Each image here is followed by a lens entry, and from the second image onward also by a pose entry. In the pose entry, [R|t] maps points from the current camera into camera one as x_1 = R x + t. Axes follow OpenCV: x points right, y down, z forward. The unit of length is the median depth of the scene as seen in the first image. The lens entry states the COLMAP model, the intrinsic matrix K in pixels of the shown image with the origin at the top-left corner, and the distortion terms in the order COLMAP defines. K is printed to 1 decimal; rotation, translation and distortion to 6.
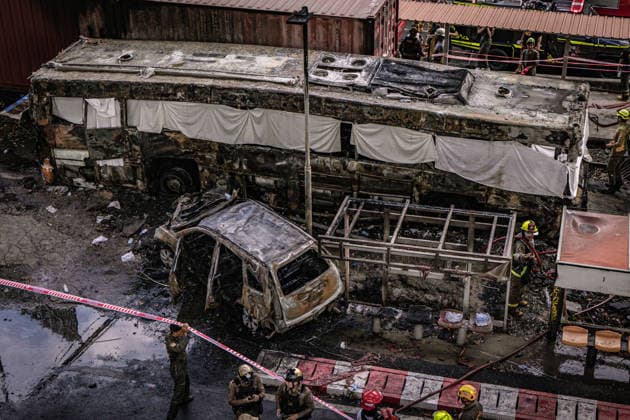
lens RADIAL K [[971.7, 0, 315.0], [0, 971.7, 210.0], [0, 0, 1]] dist [0.007361, 0.062857]
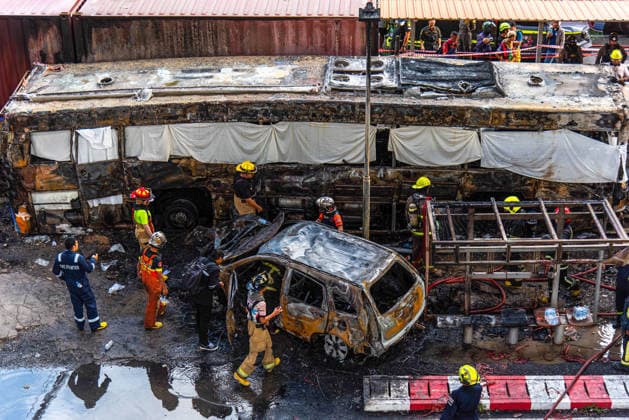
lens RADIAL K [[1138.5, 0, 314.5], [0, 1138.5, 210.0], [0, 0, 1]] dist [0.021956, -0.224077]
pose [[0.972057, -0.108241, 0.208302, -0.257886], [0.116715, 0.992748, -0.028790, 0.011207], [-0.203675, 0.052298, 0.977641, -0.041745]]
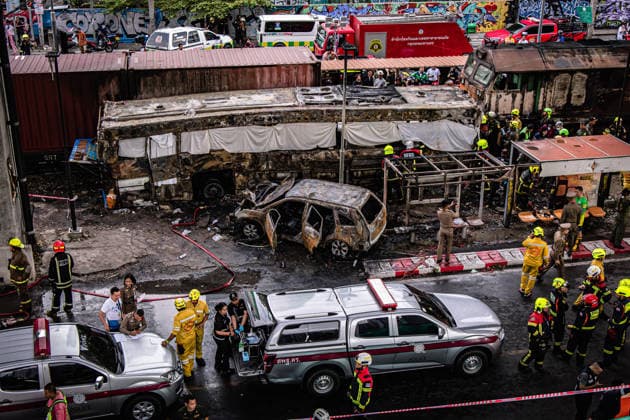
lens RADIAL K [[814.7, 0, 285.7], [0, 814.7, 210.0], [0, 0, 1]] dist [0.007012, -0.010465]
pose [[0.908578, -0.160729, 0.385556, -0.542251], [0.199199, 0.978014, -0.061710, 0.100257], [-0.367160, 0.132871, 0.920619, -0.122341]]
